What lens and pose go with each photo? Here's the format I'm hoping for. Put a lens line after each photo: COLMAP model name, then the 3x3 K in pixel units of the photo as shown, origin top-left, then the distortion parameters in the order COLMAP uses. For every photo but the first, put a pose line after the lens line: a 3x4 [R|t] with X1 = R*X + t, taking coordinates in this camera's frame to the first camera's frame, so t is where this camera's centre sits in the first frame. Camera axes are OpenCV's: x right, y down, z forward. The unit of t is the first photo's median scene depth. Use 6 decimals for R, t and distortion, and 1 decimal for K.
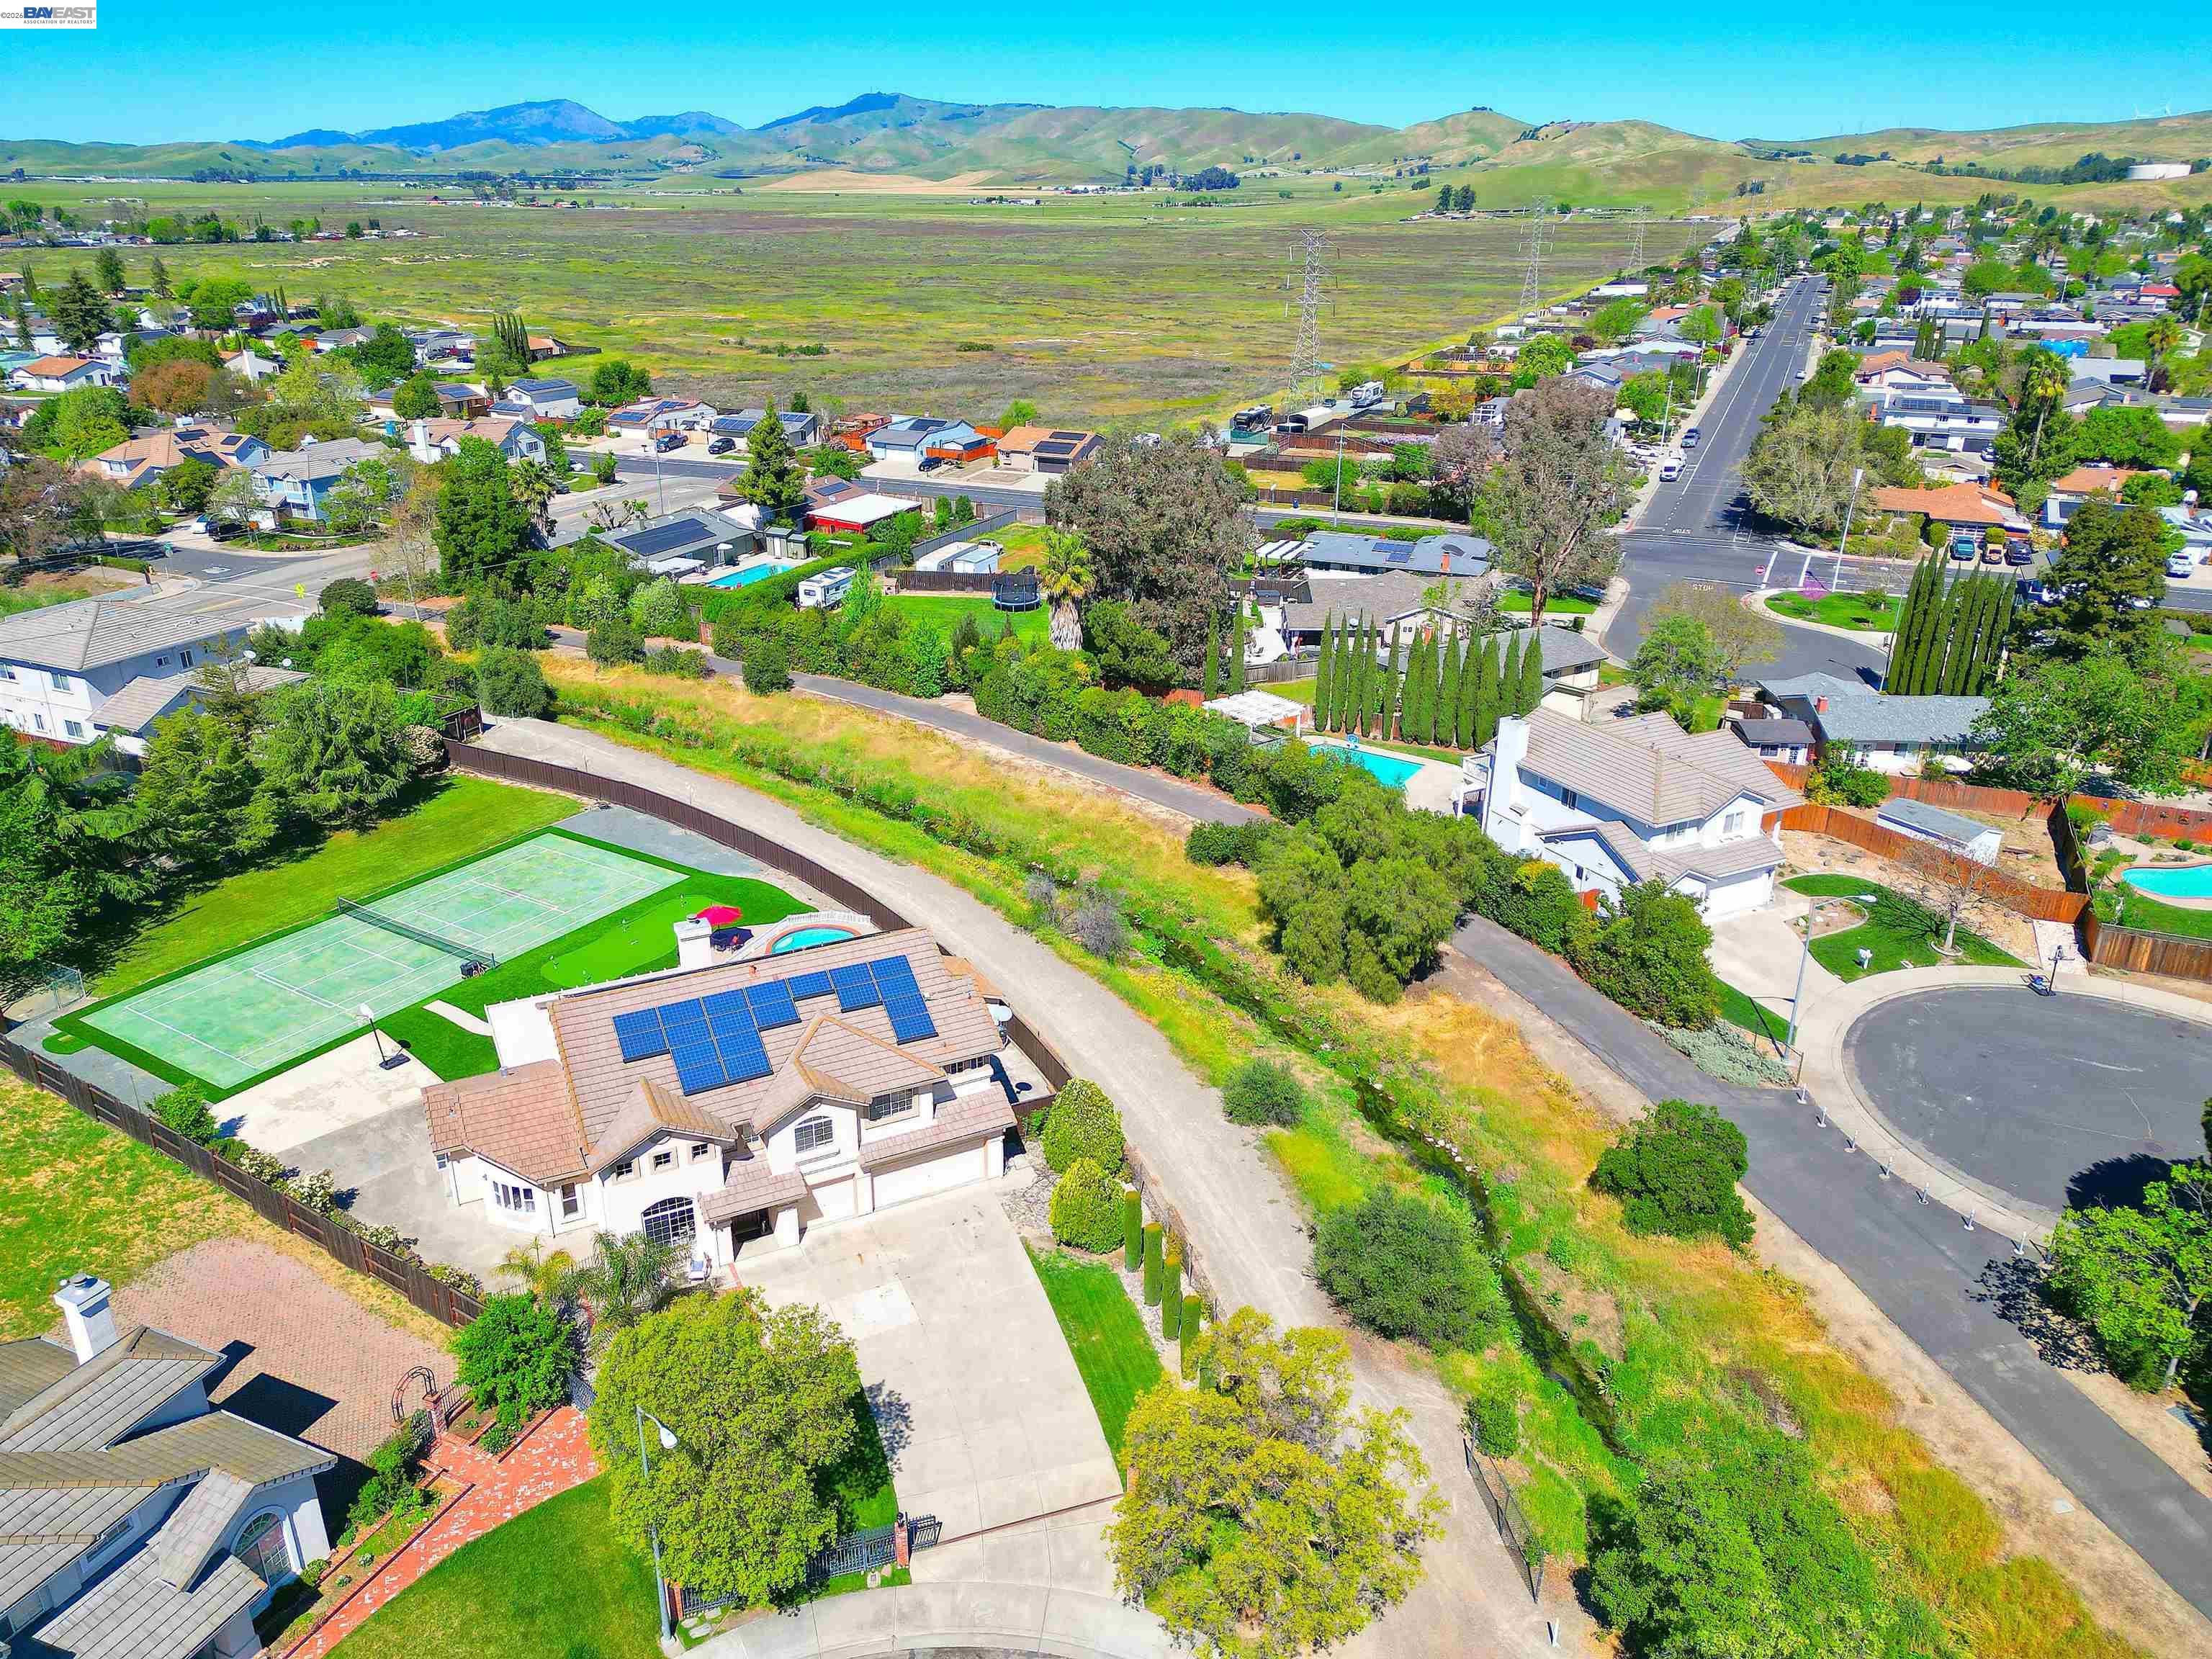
lens RADIAL K [[1547.5, 0, 1101.2], [0, 1547.5, 825.0], [0, 0, 1]] dist [0.064739, -0.056557]
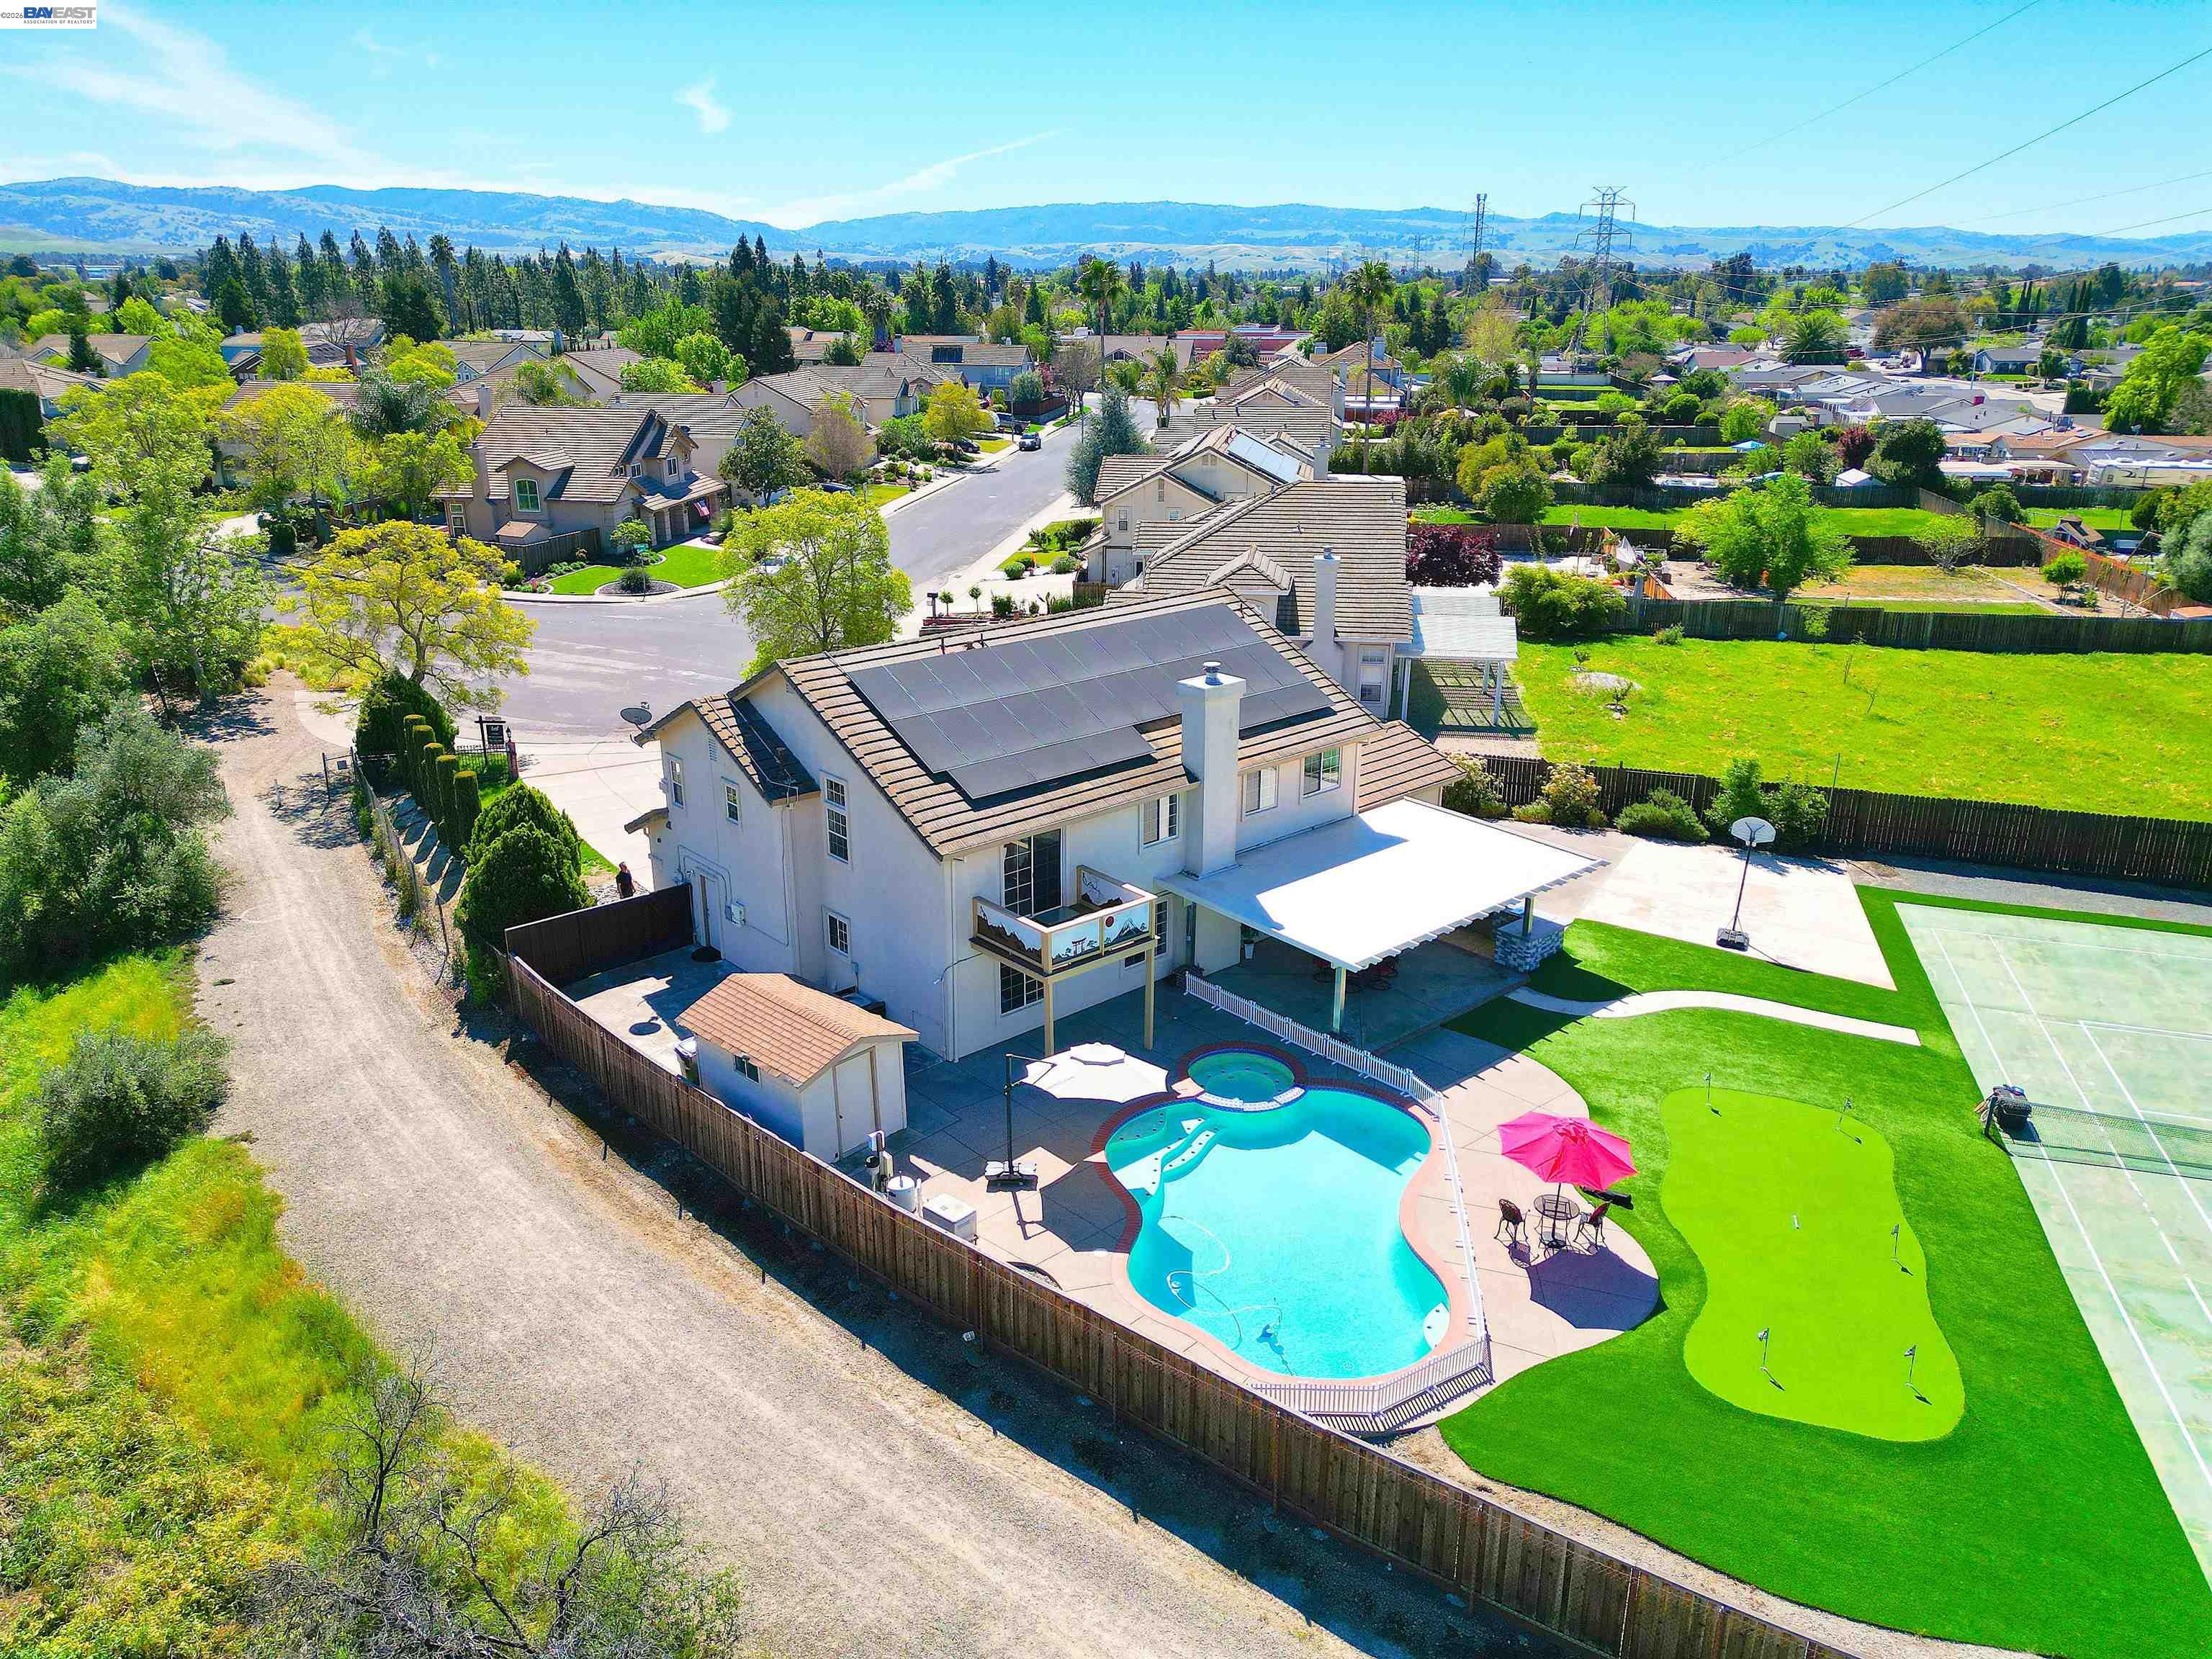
lens RADIAL K [[1547.5, 0, 1096.0], [0, 1547.5, 809.7], [0, 0, 1]] dist [0.064739, -0.056557]
pose [[-0.967329, 0.072130, -0.243046, -0.060251], [-0.103490, 0.762816, 0.638280, -0.186804], [0.231438, 0.642579, -0.730430, 1.051651]]
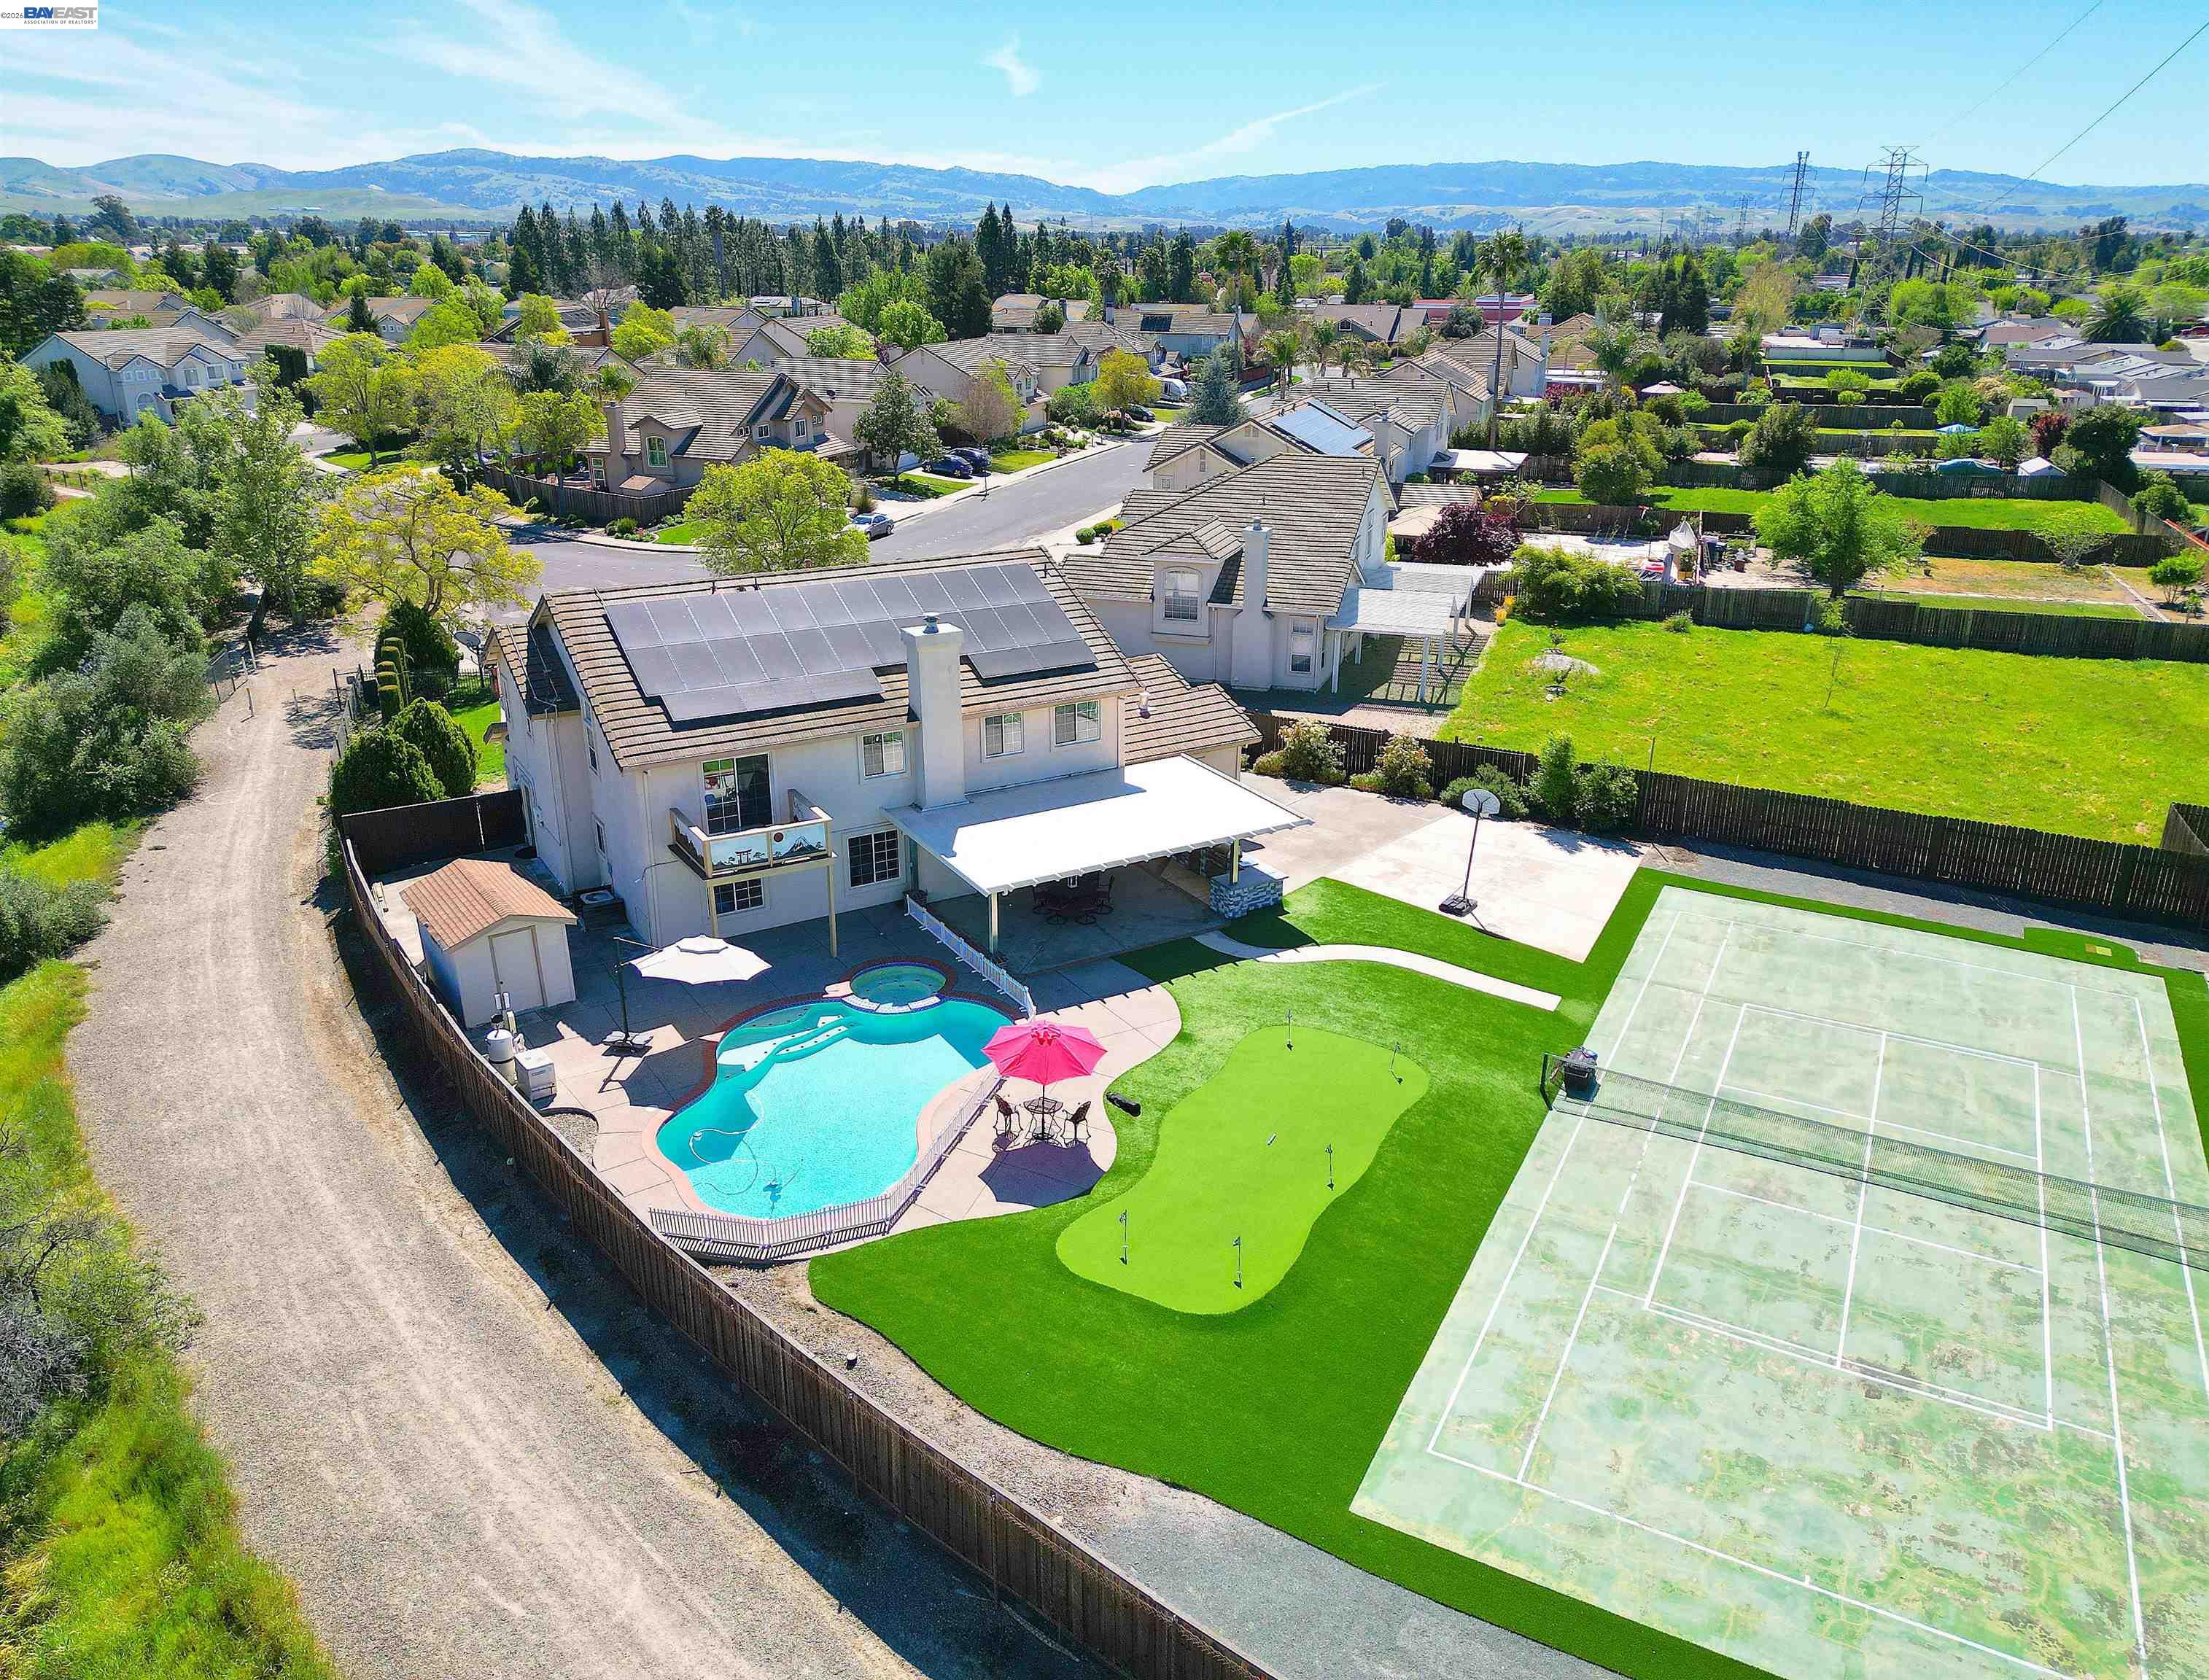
lens RADIAL K [[1559.1, 0, 1113.8], [0, 1559.1, 841.3], [0, 0, 1]] dist [0.046377, -0.025906]
pose [[-0.997087, 0.015306, -0.074720, -0.211426], [-0.039441, 0.735035, 0.676881, -0.217218], [0.065283, 0.677856, -0.732291, 1.113561]]
